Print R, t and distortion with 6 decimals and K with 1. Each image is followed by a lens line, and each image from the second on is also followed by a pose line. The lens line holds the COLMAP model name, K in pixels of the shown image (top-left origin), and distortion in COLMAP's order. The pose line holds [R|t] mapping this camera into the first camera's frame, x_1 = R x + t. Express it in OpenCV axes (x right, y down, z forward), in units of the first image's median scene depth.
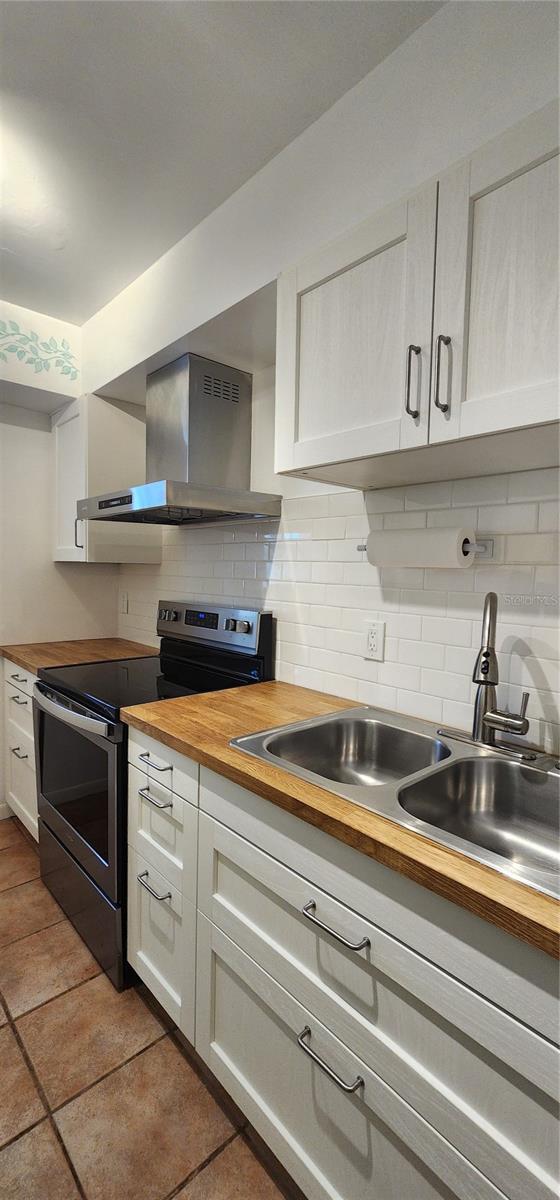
lens RADIAL K [[499.0, 0, 279.3], [0, 499.0, 600.0], [0, 0, 1]] dist [0.002708, 0.000875]
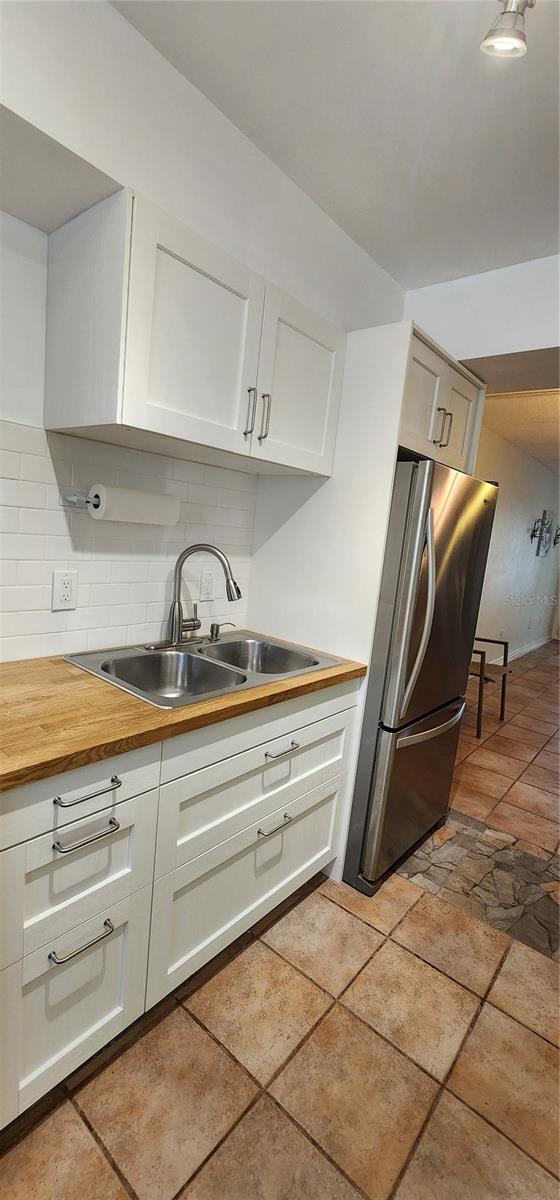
lens RADIAL K [[499.0, 0, 282.3], [0, 499.0, 600.6], [0, 0, 1]] dist [0.002708, 0.000875]
pose [[-0.133458, -0.180694, 0.974443, -1.121883], [-0.040907, 0.983405, 0.176753, -0.123619], [-0.990210, -0.016272, -0.138635, 0.944888]]
